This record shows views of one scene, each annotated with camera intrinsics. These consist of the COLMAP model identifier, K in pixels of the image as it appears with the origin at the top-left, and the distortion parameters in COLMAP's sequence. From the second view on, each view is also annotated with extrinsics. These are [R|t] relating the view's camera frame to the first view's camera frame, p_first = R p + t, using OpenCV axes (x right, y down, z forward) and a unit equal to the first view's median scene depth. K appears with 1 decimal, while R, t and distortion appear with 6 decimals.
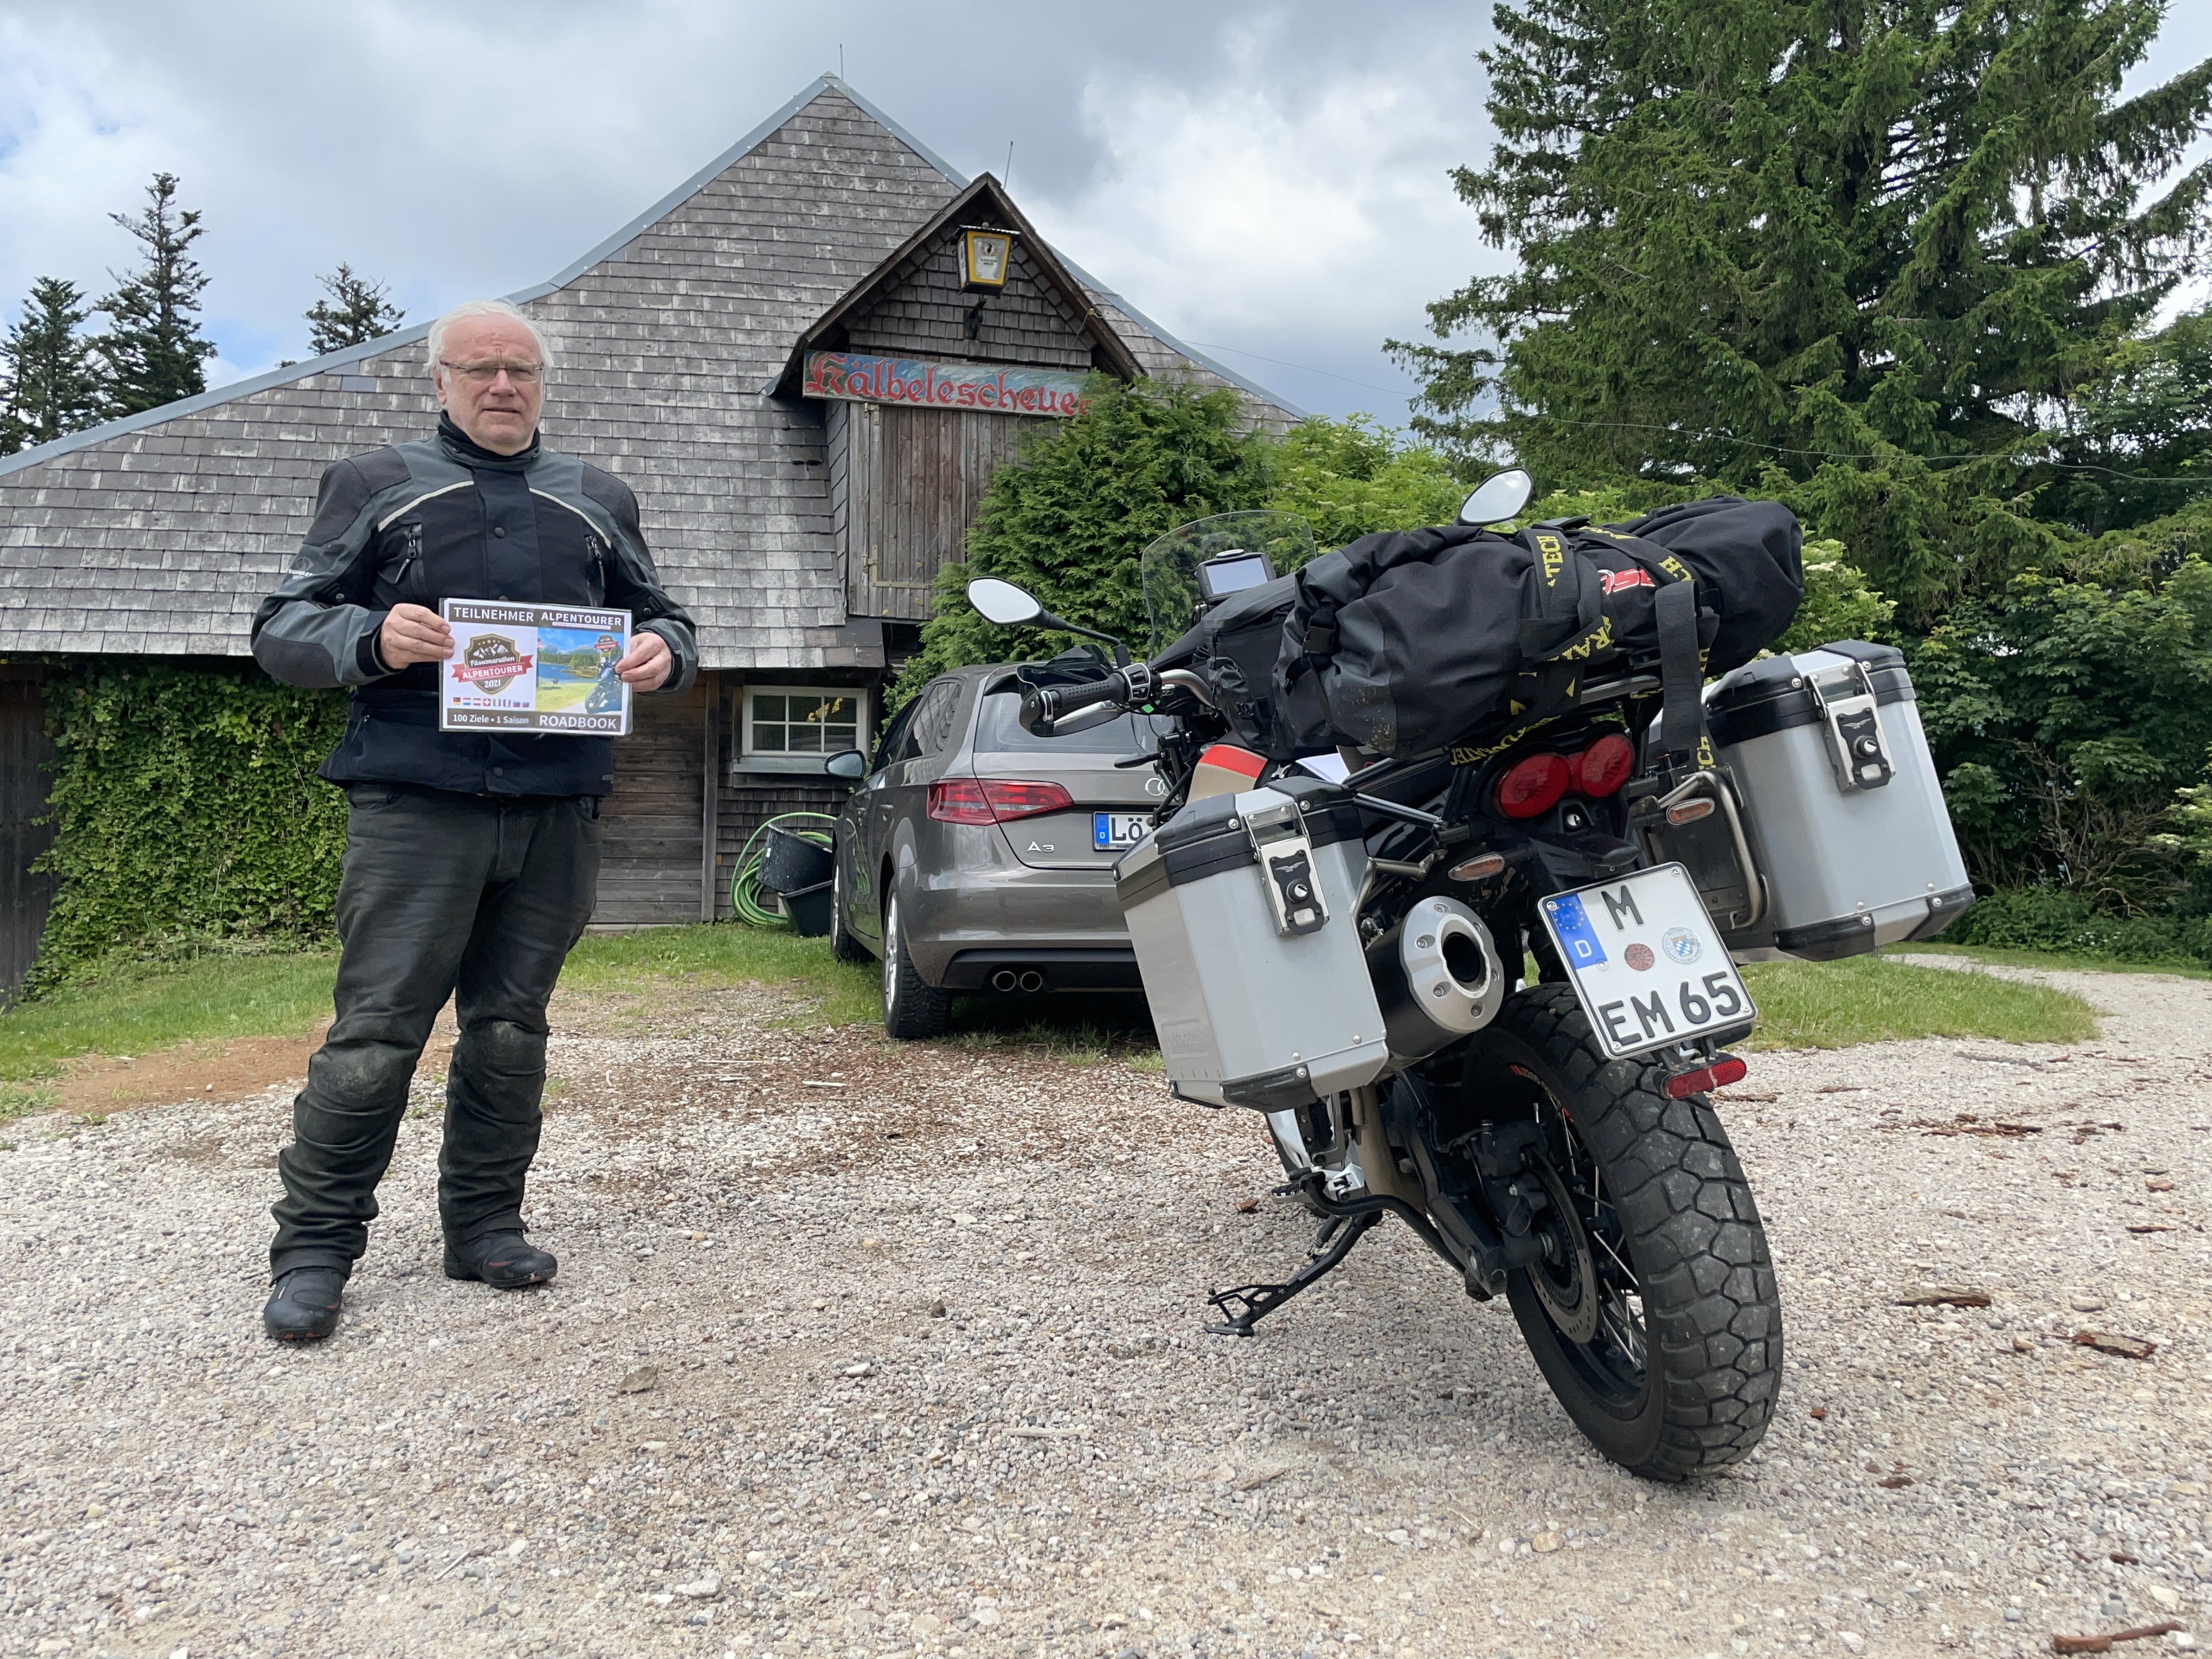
lens RADIAL K [[1877.8, 0, 1129.3], [0, 1877.8, 828.2], [0, 0, 1]] dist [0.066604, -0.088413]
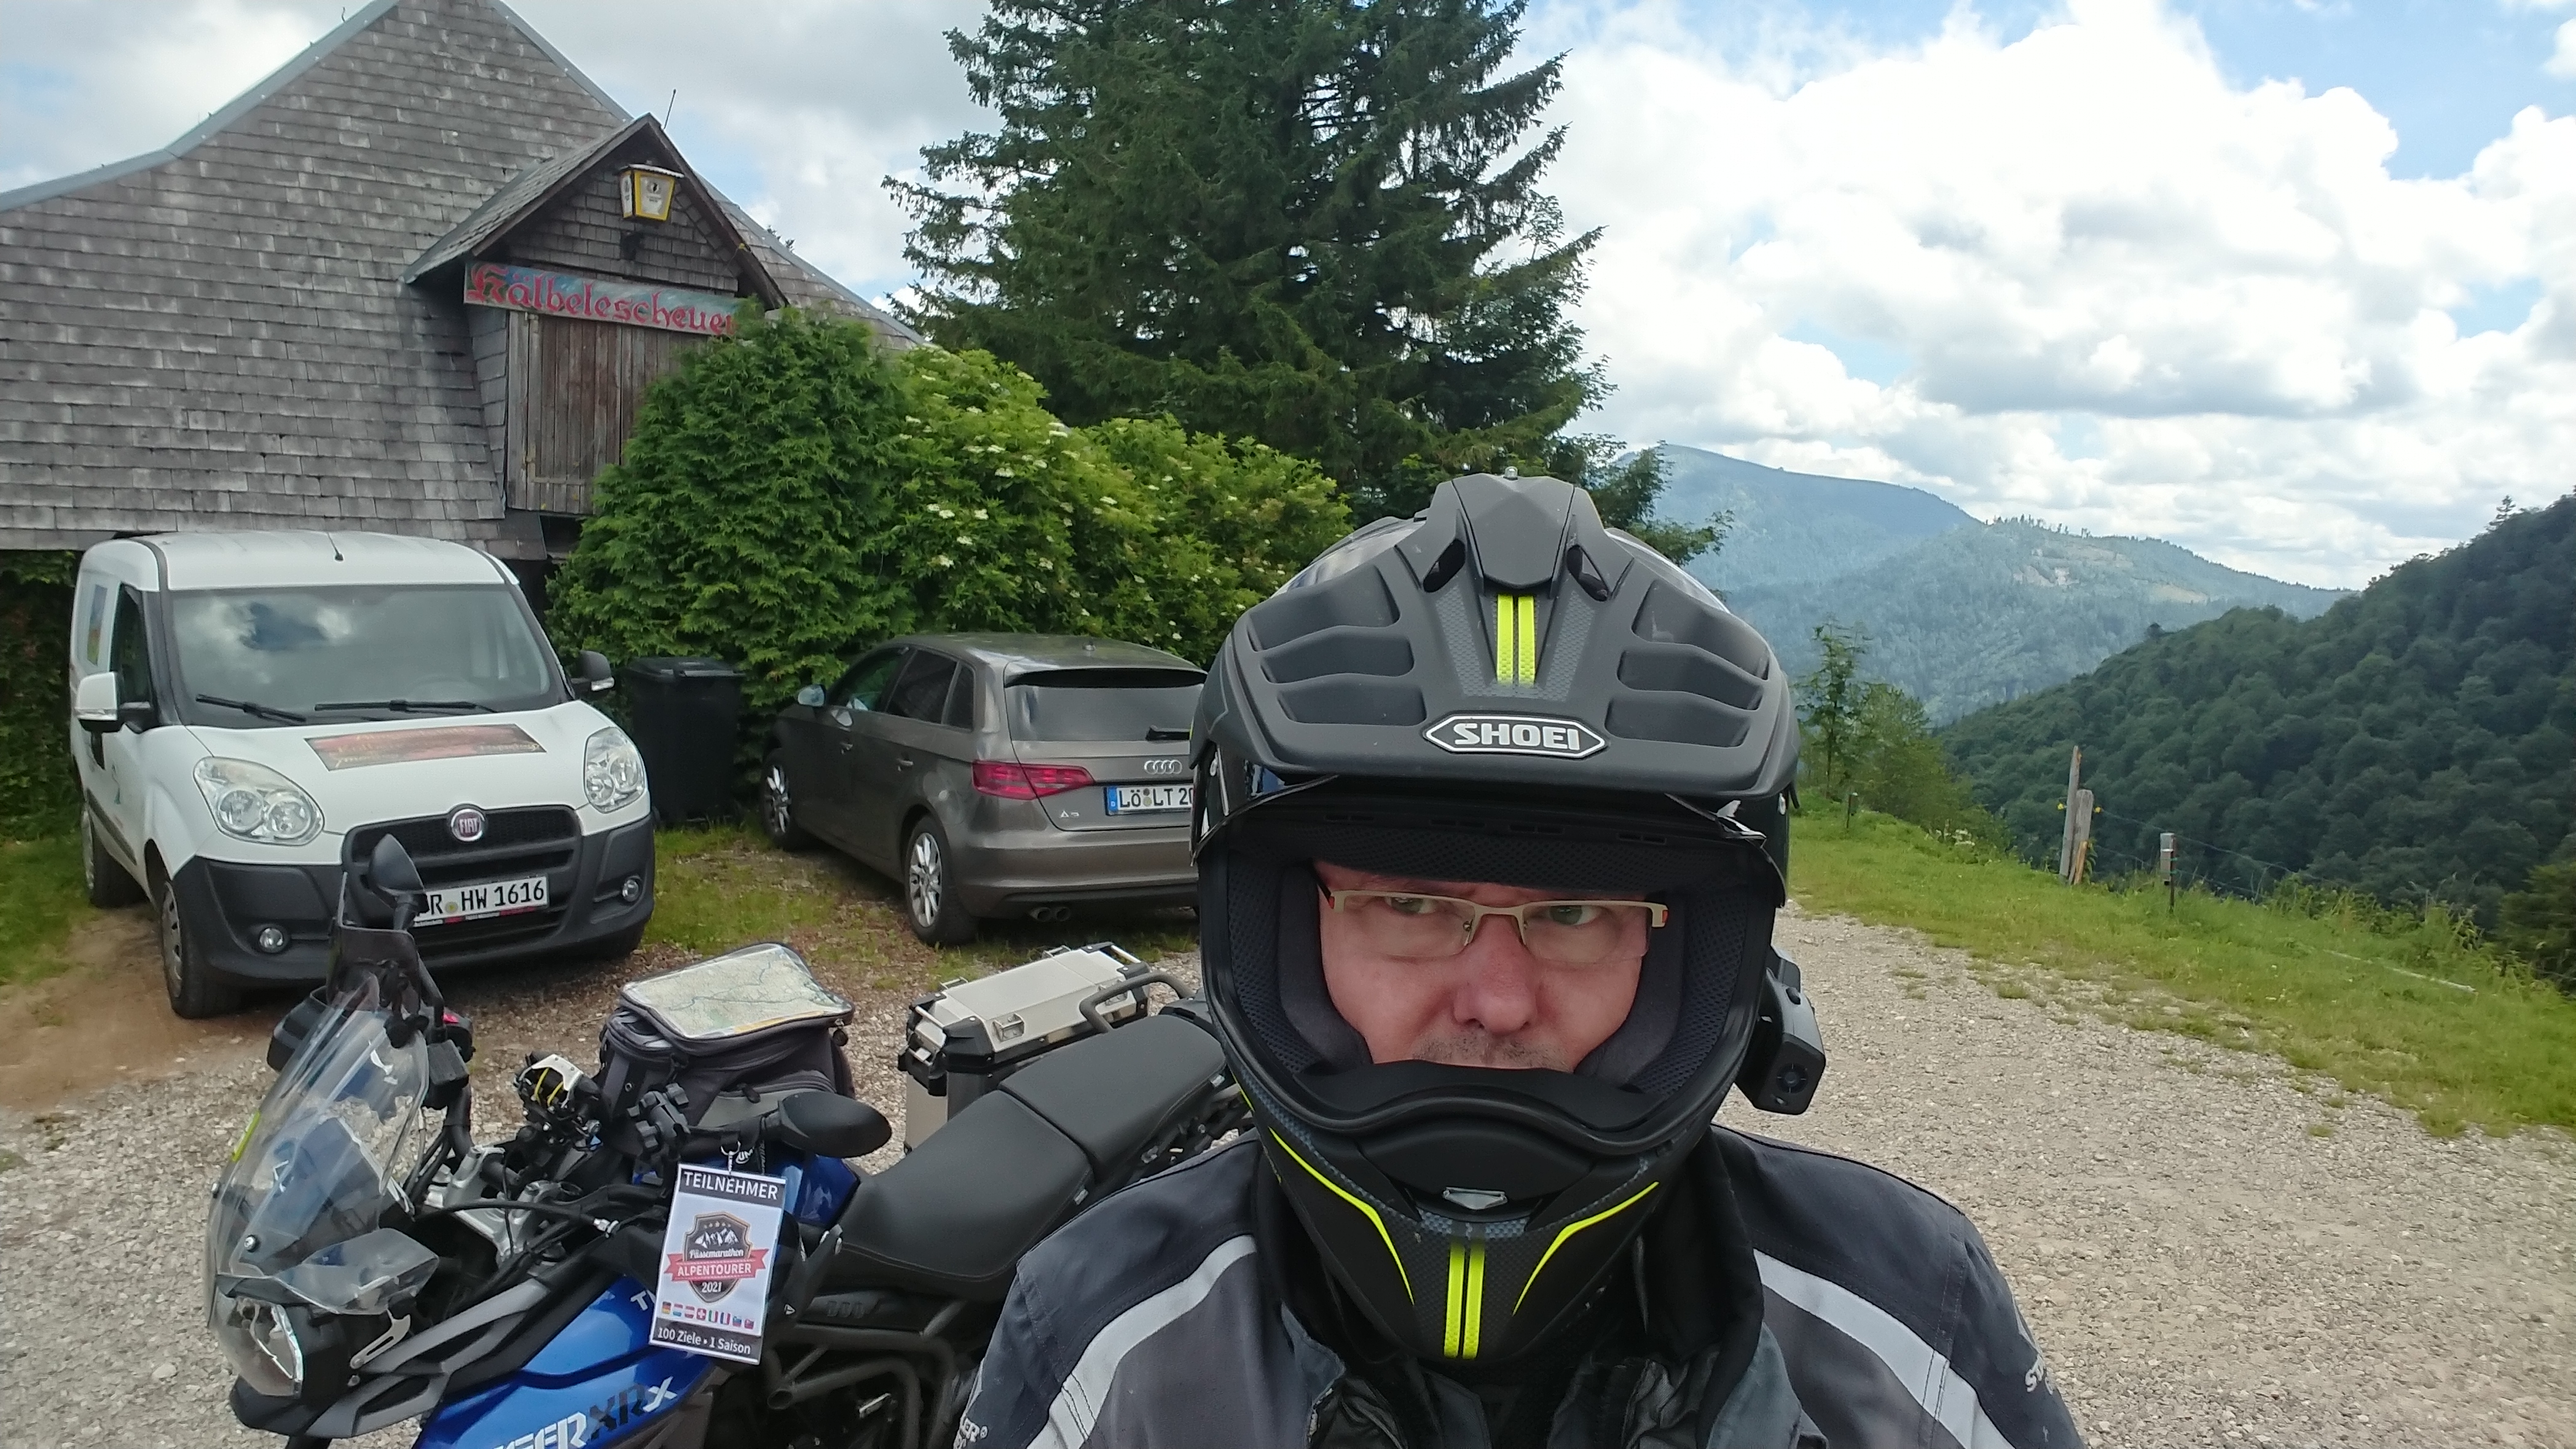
lens RADIAL K [[1659.2, 0, 1342.9], [0, 1659.2, 739.1], [0, 0, 1]] dist [-0.042057, -0.014532]
pose [[0.905622, -0.008062, 0.424009, -0.102146], [-0.032727, 0.995509, 0.088828, -0.072113], [-0.422821, -0.094321, 0.901291, -0.056301]]
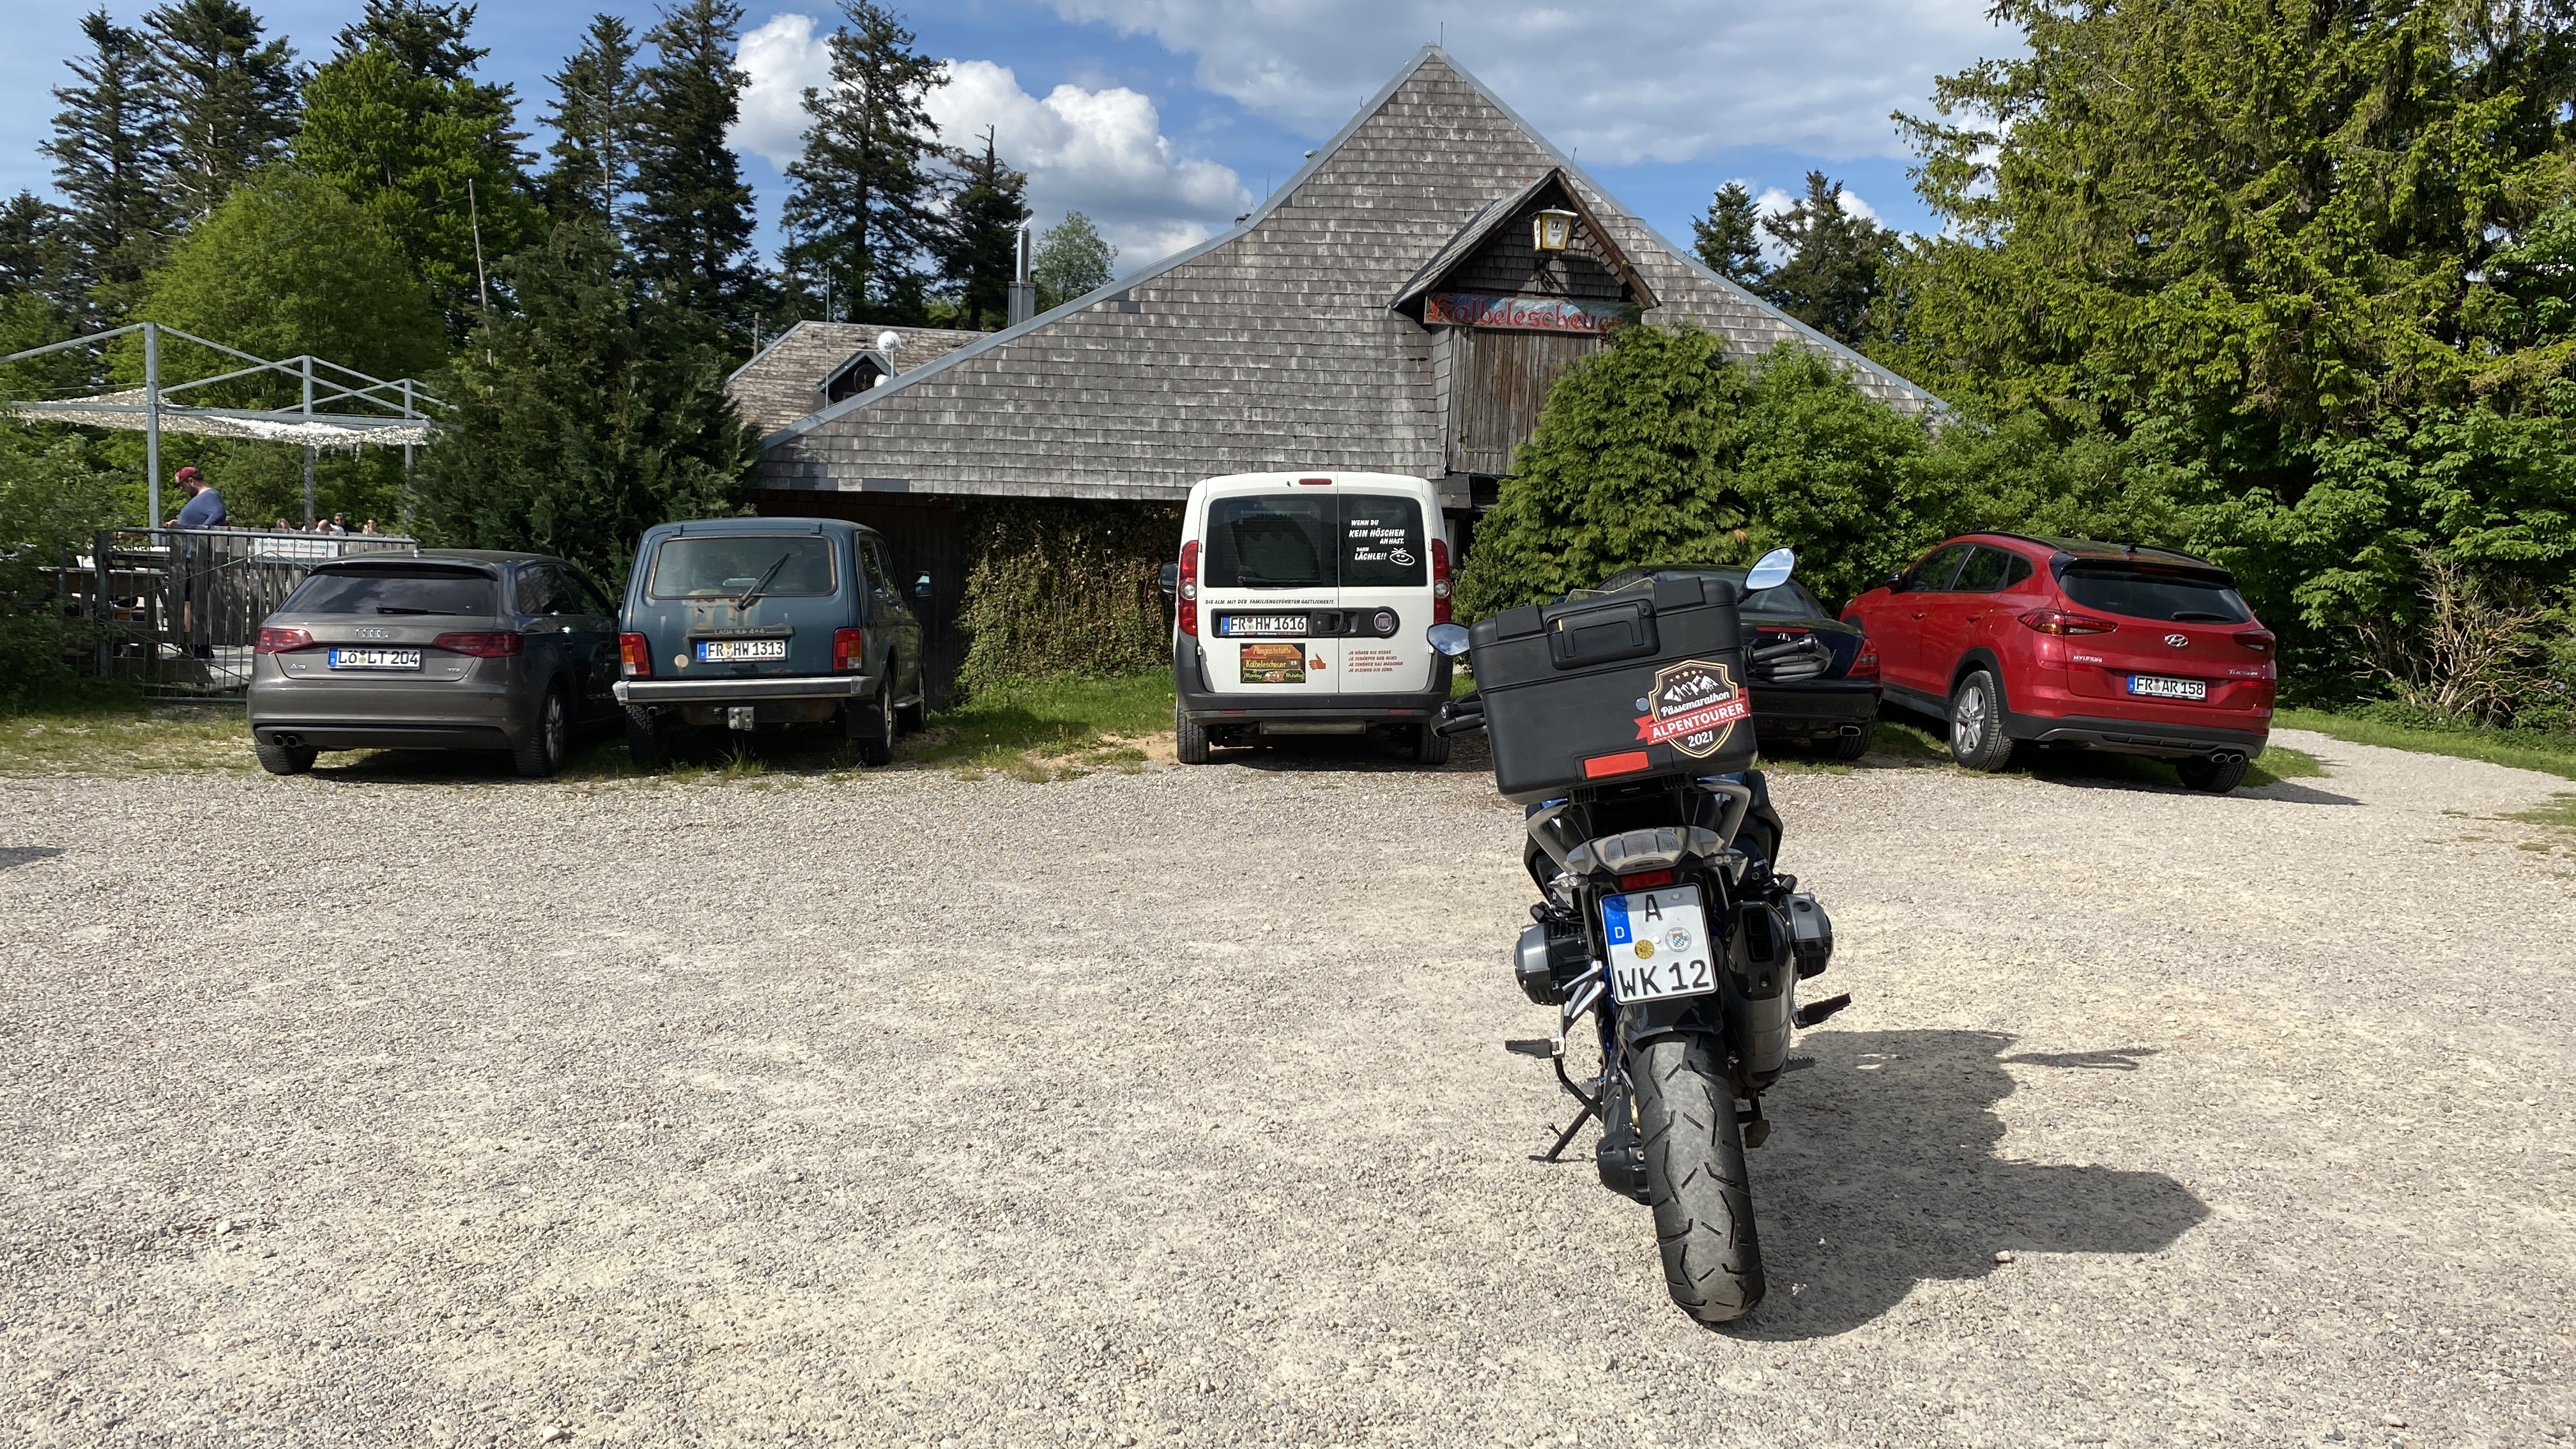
lens RADIAL K [[1987.5, 0, 1275.5], [0, 1987.5, 761.7], [0, 0, 1]] dist [0.033526, -0.031703]
pose [[0.986231, 0.049171, -0.157893, -0.021090], [-0.032372, 0.993704, 0.107258, -0.043912], [0.162173, -0.100670, 0.981614, -0.526310]]
